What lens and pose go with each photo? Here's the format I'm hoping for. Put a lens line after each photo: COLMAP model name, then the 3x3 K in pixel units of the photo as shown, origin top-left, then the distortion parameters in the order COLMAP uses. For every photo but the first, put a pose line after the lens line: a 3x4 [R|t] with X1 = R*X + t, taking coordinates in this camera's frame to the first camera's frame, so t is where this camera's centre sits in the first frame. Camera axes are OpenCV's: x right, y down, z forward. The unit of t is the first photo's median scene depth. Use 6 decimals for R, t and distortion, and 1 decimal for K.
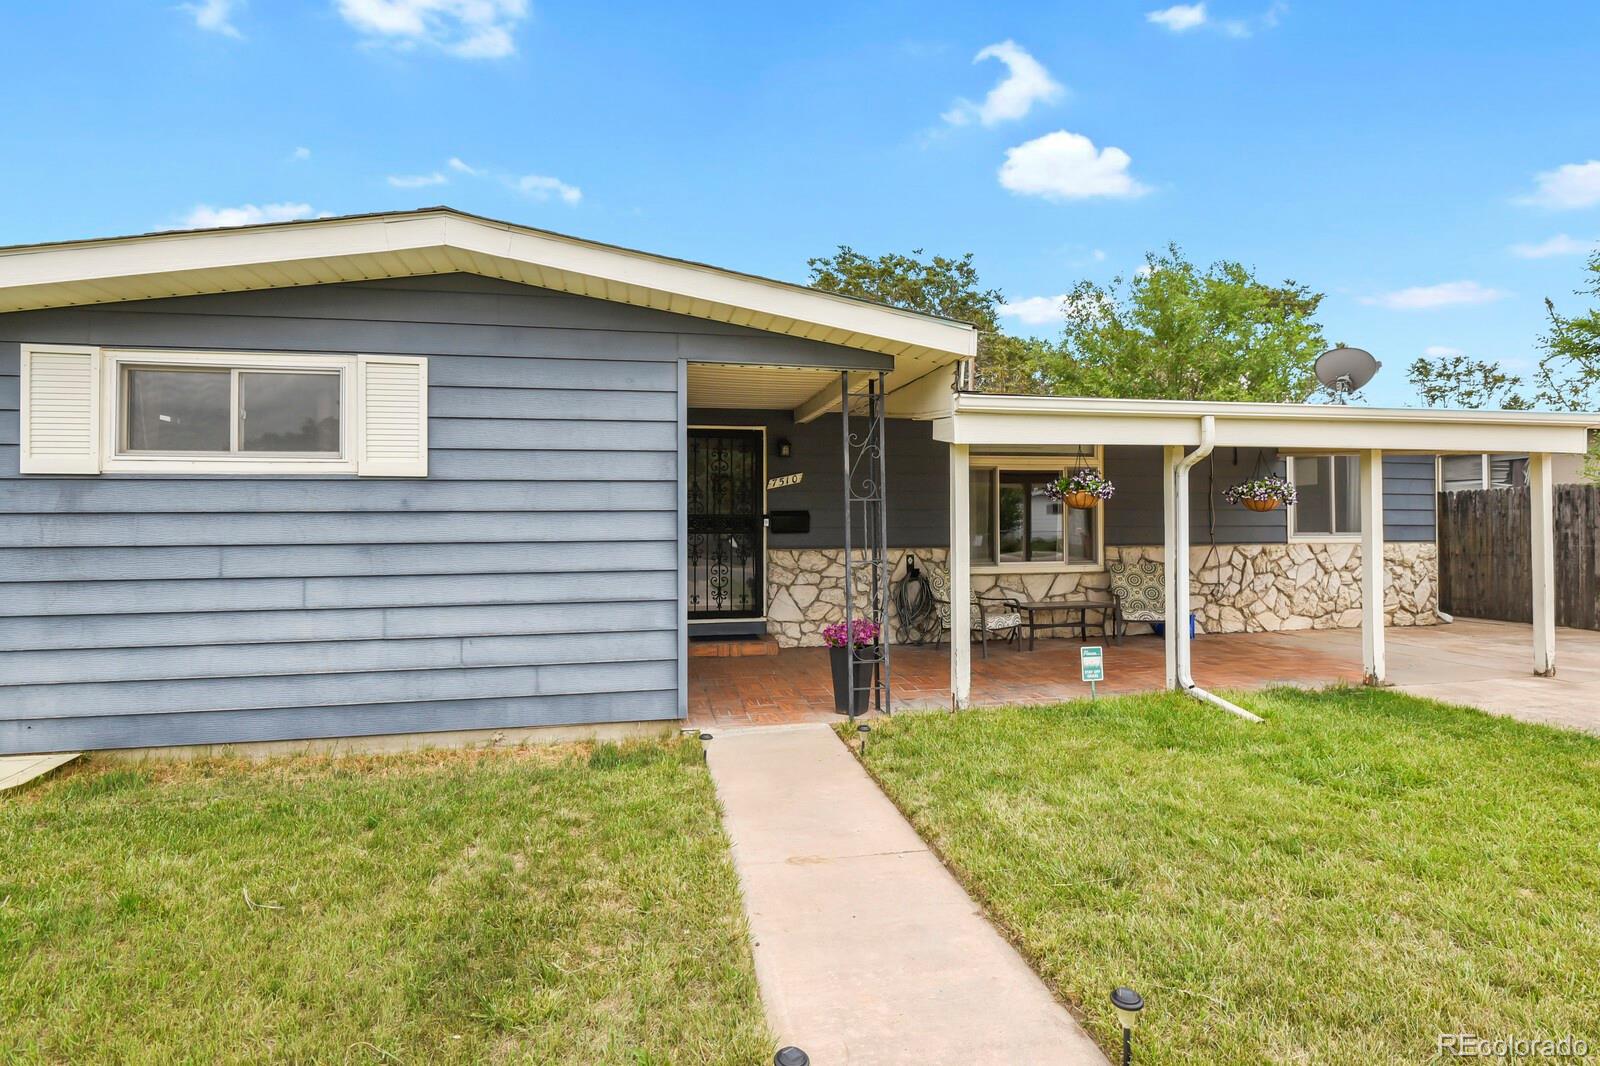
lens RADIAL K [[779.5, 0, 802.4], [0, 779.5, 536.0], [0, 0, 1]] dist [-0.006071, -0.002060]
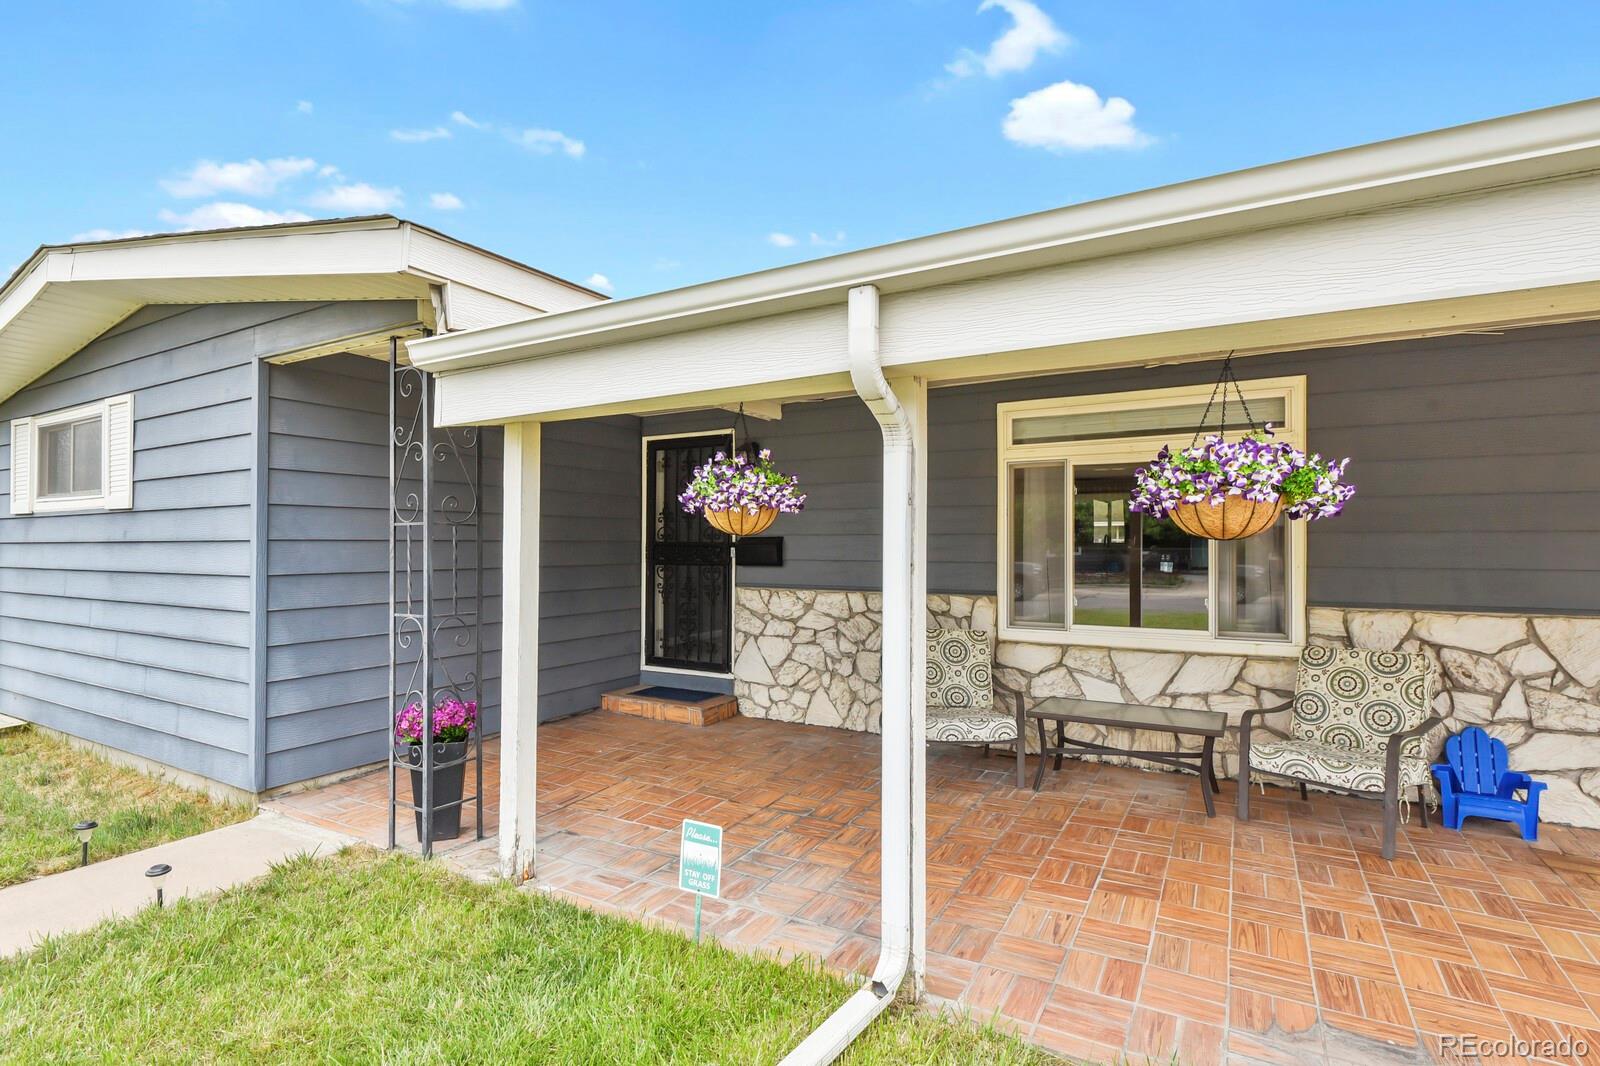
lens RADIAL K [[758.1, 0, 803.0], [0, 758.1, 547.9], [0, 0, 1]] dist [-0.011197, -0.000587]
pose [[0.763844, 0.007692, -0.645355, 0.489072], [-0.016237, 0.999842, -0.007302, -0.016962], [0.645197, 0.016056, 0.763848, 0.462989]]
